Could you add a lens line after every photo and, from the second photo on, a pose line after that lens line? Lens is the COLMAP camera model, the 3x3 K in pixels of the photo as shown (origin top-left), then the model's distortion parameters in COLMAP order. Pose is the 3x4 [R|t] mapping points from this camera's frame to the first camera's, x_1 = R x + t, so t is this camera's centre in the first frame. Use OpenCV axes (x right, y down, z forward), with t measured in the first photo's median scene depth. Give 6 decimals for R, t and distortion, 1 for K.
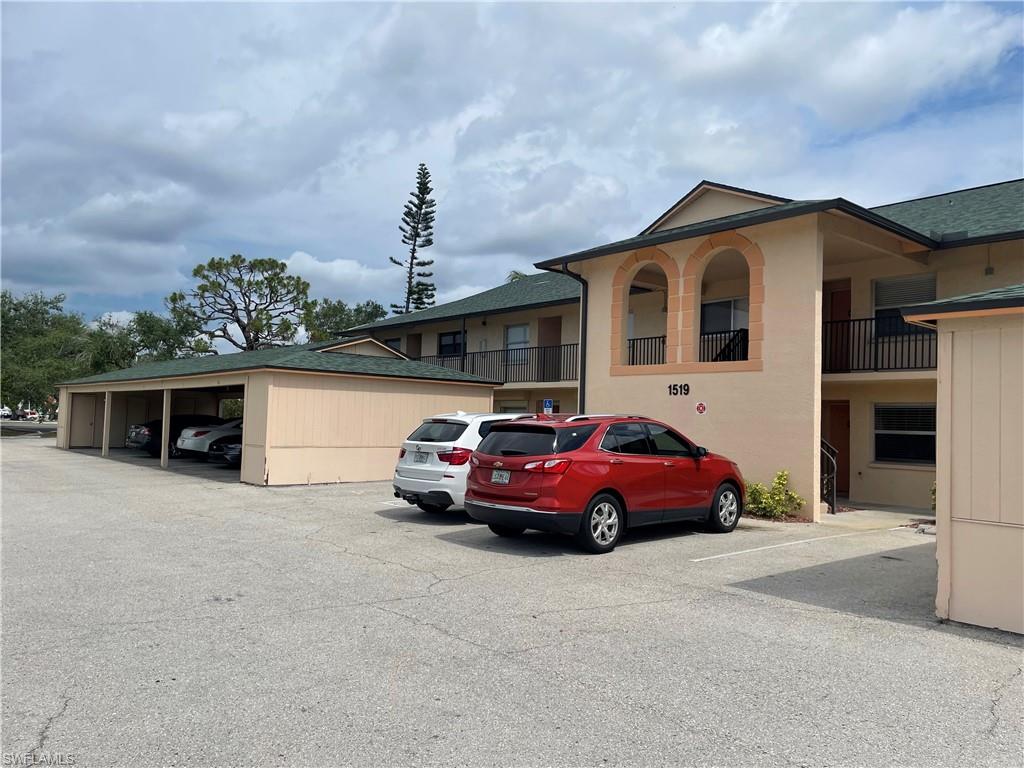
lens RADIAL K [[772.3, 0, 507.4], [0, 772.3, 380.7], [0, 0, 1]] dist [0.088543, -0.120372]
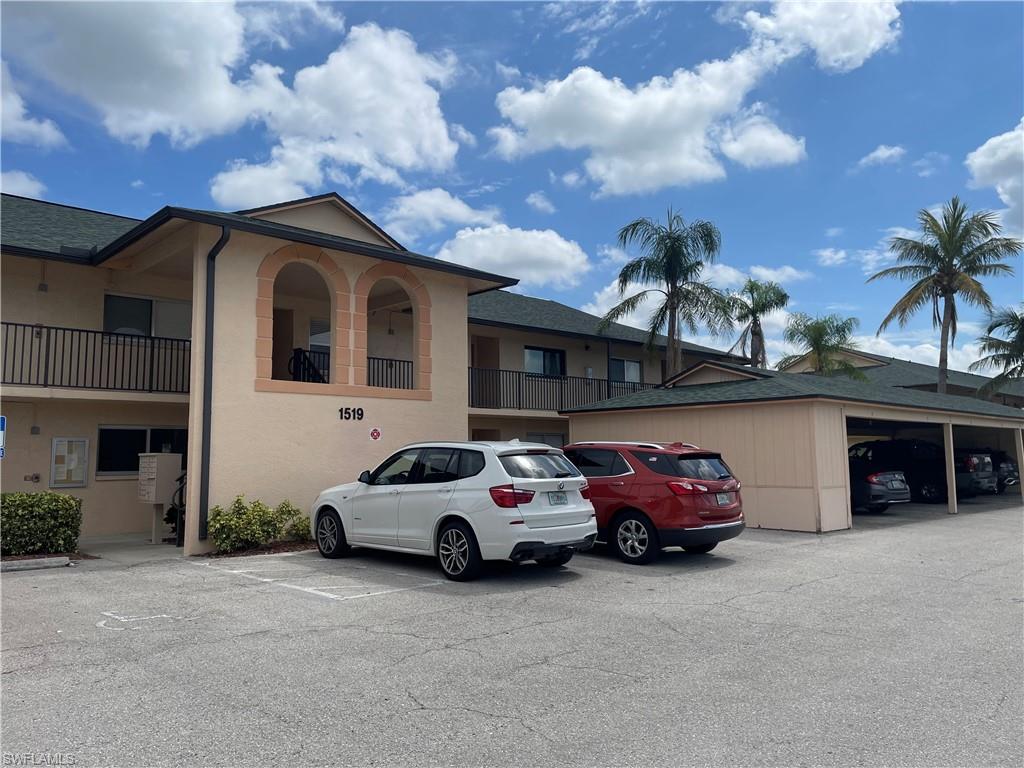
lens RADIAL K [[772.3, 0, 507.4], [0, 772.3, 380.7], [0, 0, 1]] dist [0.088543, -0.120372]
pose [[-0.012557, 0.070413, 0.997439, -0.706773], [-0.050688, 0.996190, -0.070963, 0.028402], [-0.998636, -0.051449, -0.008940, 0.824419]]
